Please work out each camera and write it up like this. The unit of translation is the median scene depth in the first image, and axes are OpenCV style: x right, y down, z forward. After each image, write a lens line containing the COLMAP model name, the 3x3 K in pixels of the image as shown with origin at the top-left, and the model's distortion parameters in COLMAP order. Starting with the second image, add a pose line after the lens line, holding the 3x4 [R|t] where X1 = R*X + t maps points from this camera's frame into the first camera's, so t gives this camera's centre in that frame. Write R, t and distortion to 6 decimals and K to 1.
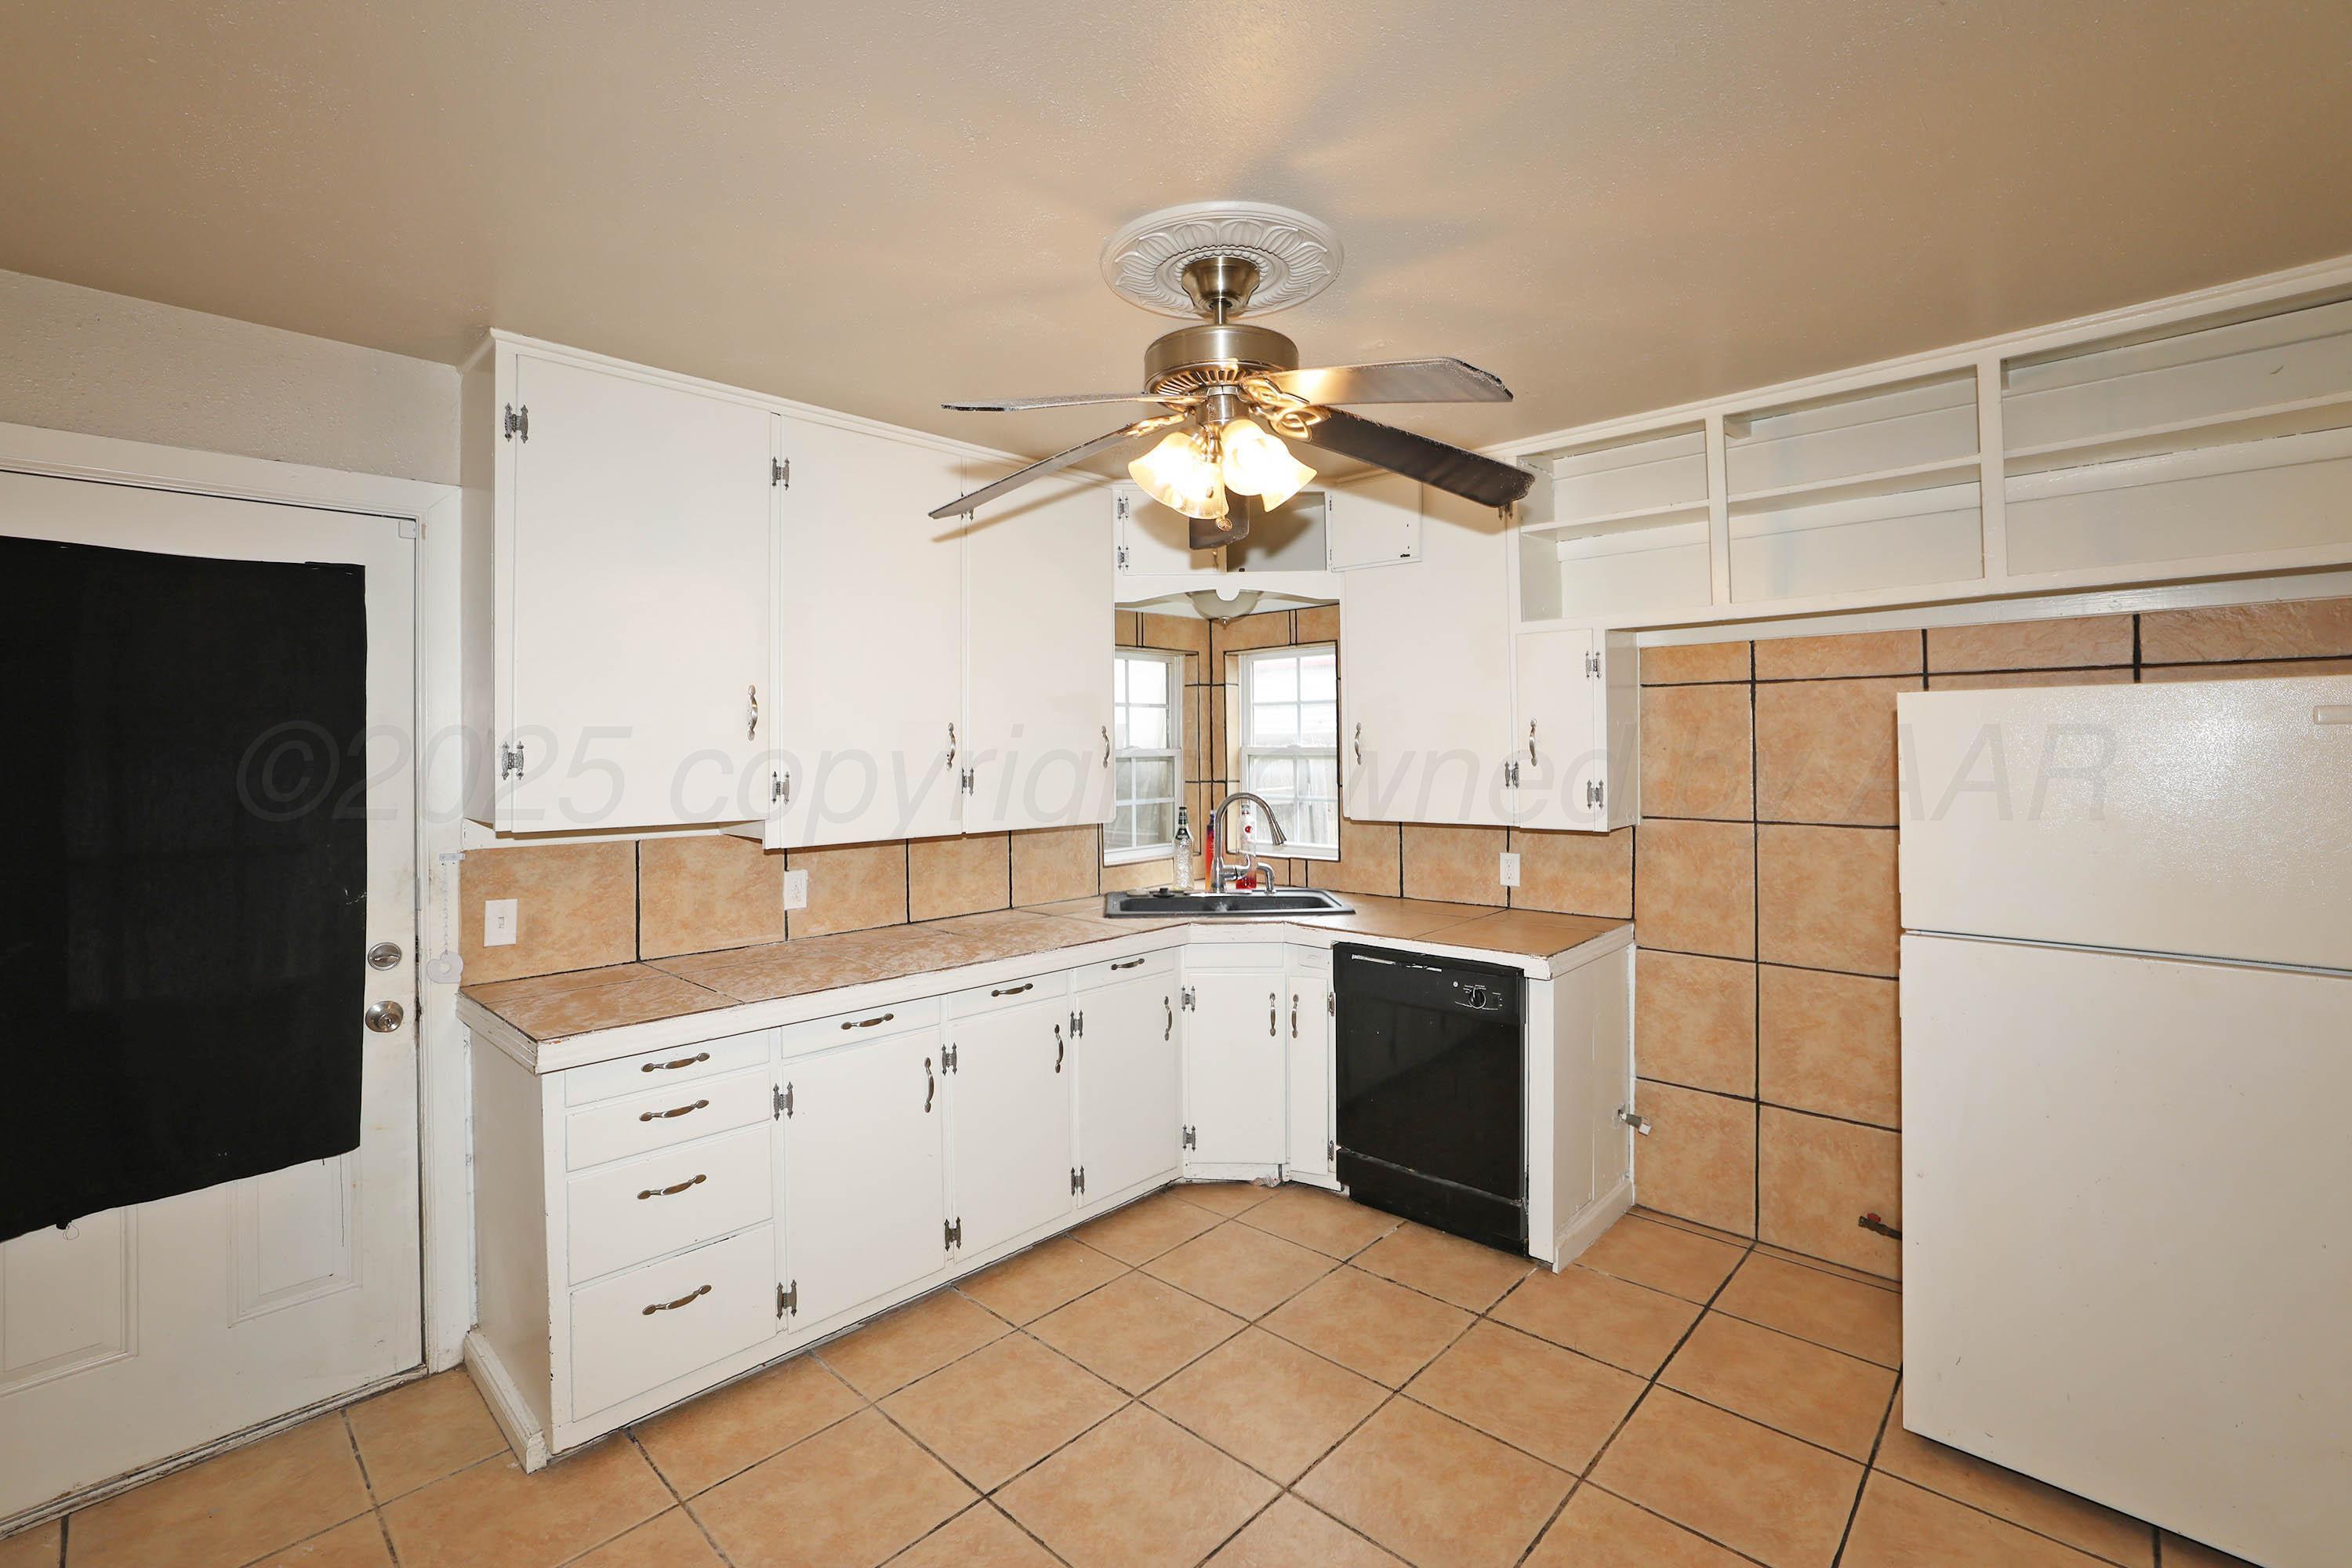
lens RADIAL K [[1040.1, 0, 1164.7], [0, 1040.1, 735.5], [0, 0, 1]] dist [0.000192, 0.000201]
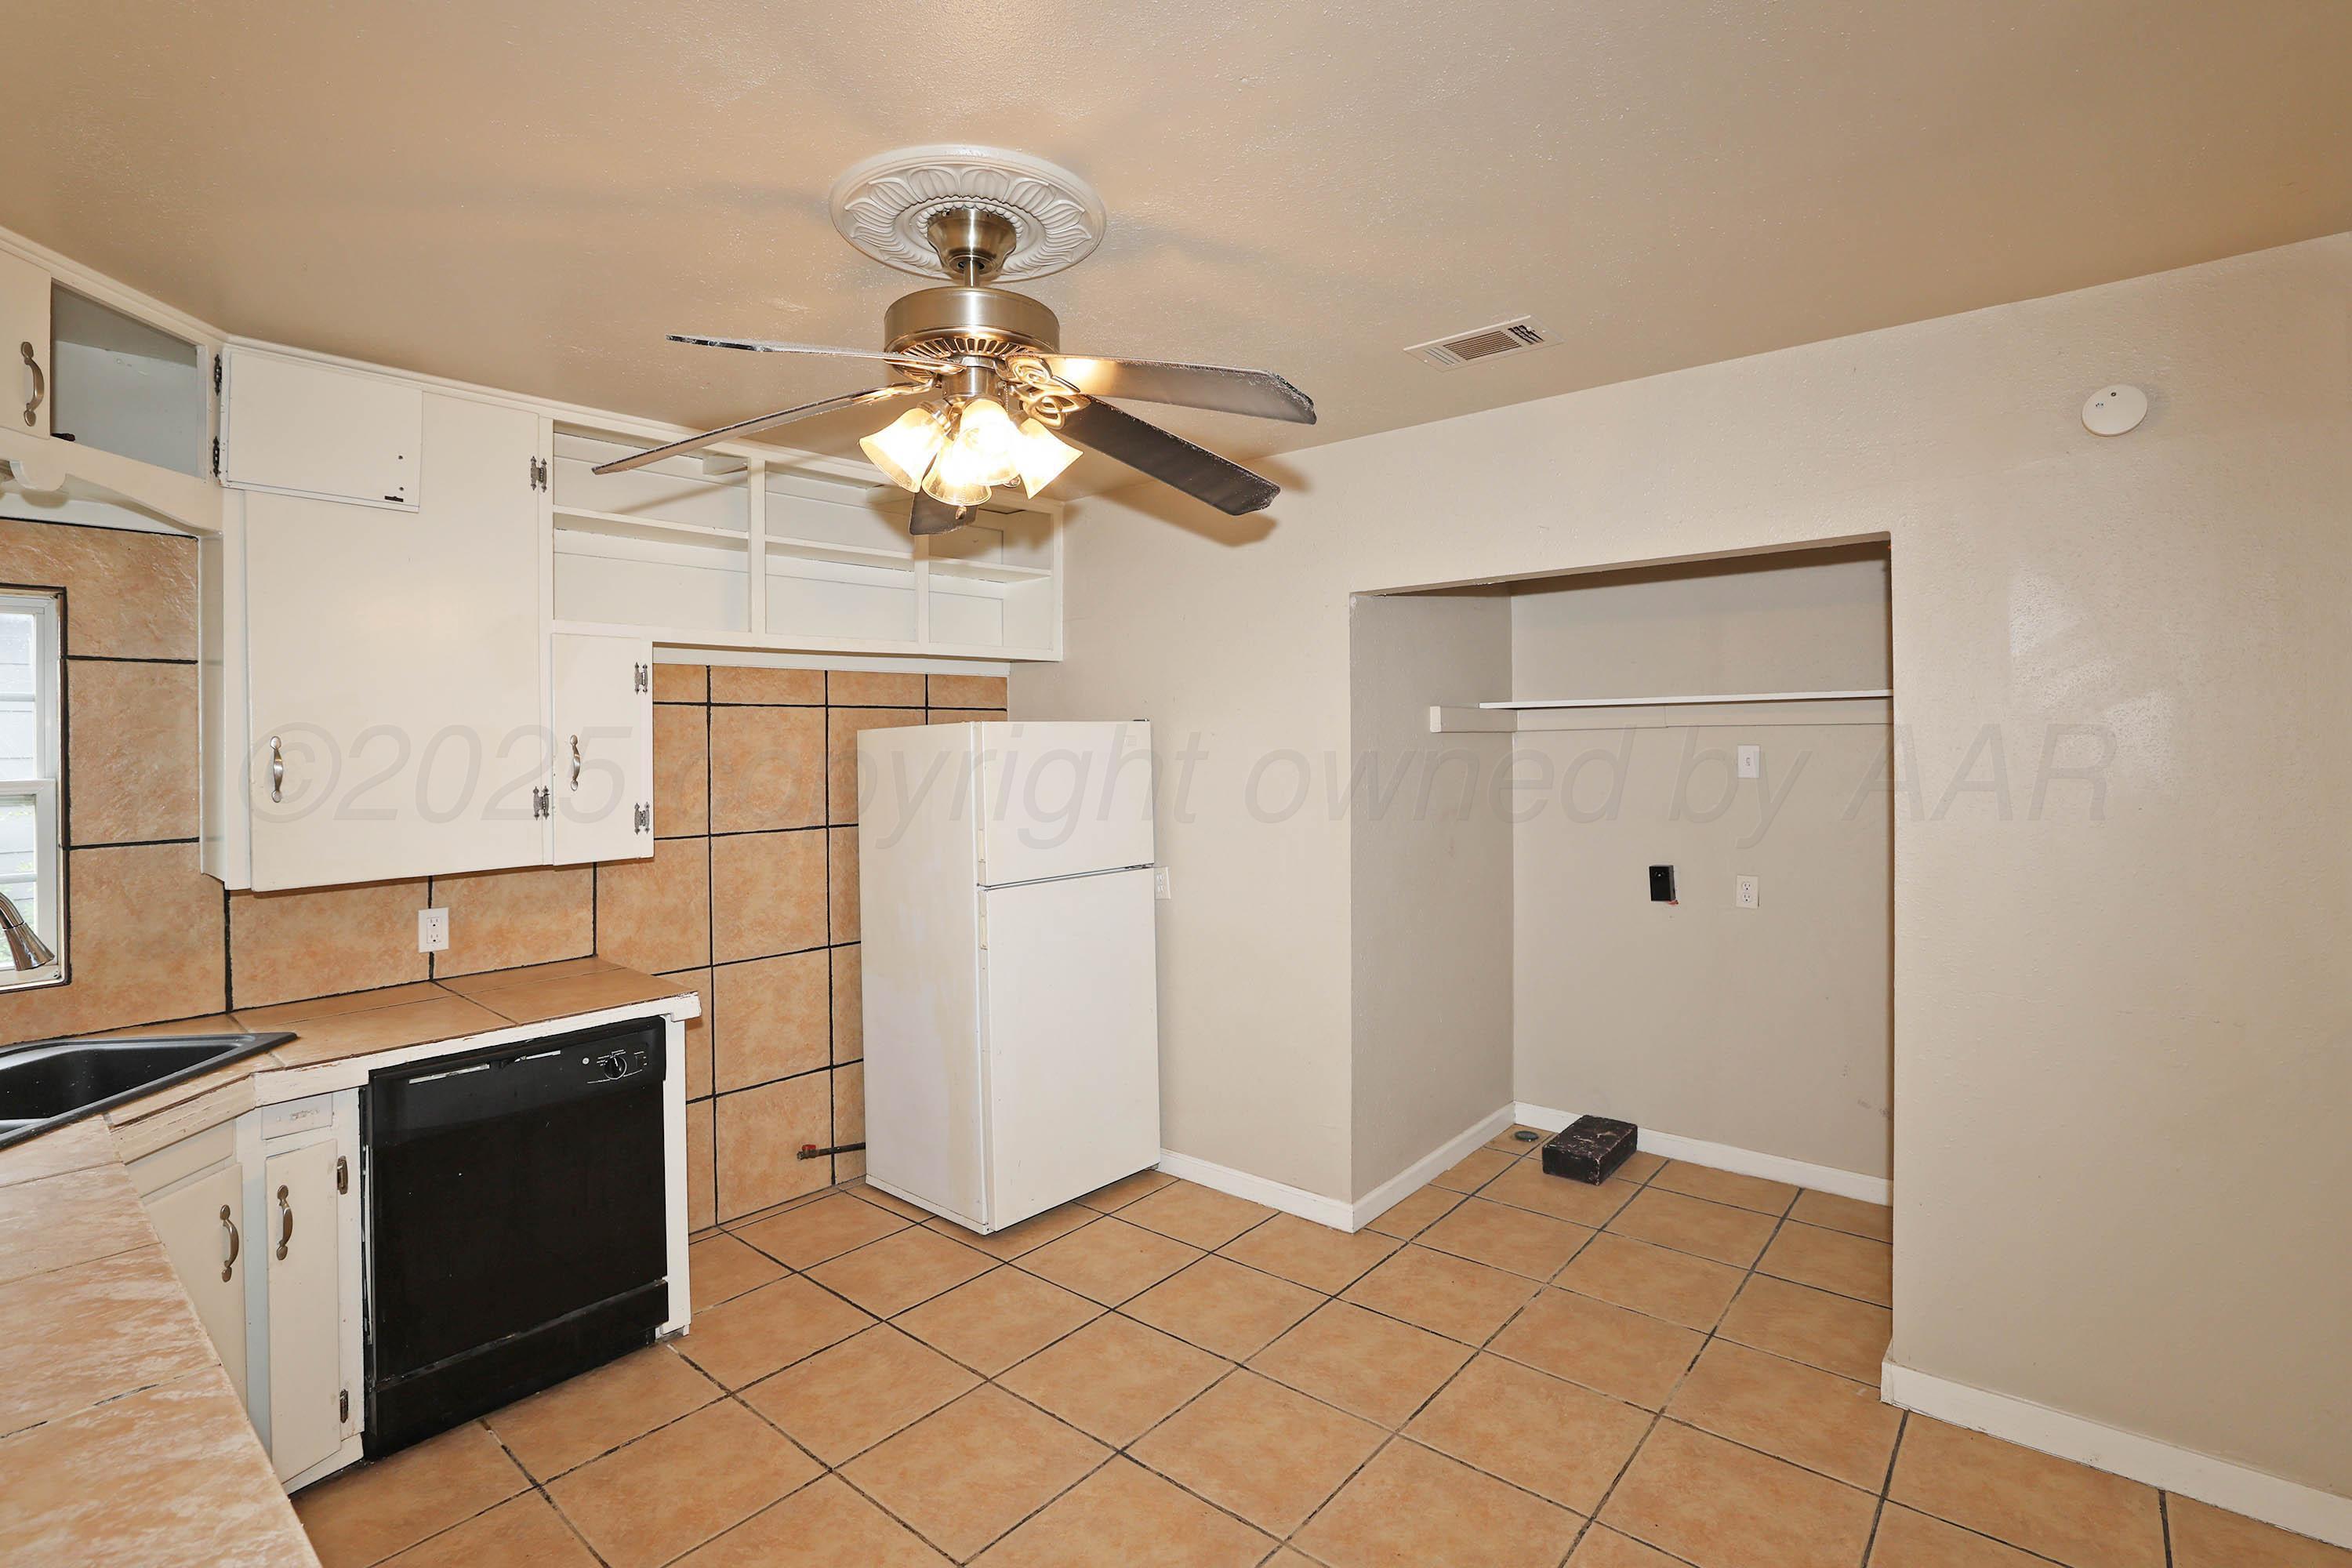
lens RADIAL K [[1098.2, 0, 1176.3], [0, 1098.2, 736.0], [0, 0, 1]] dist [-0.032127, 0.000111]
pose [[-0.043460, 0.019960, 0.998856, -0.586582], [0.012857, 0.999729, -0.019418, 0.009231], [-0.998972, 0.011999, -0.043705, 0.577469]]
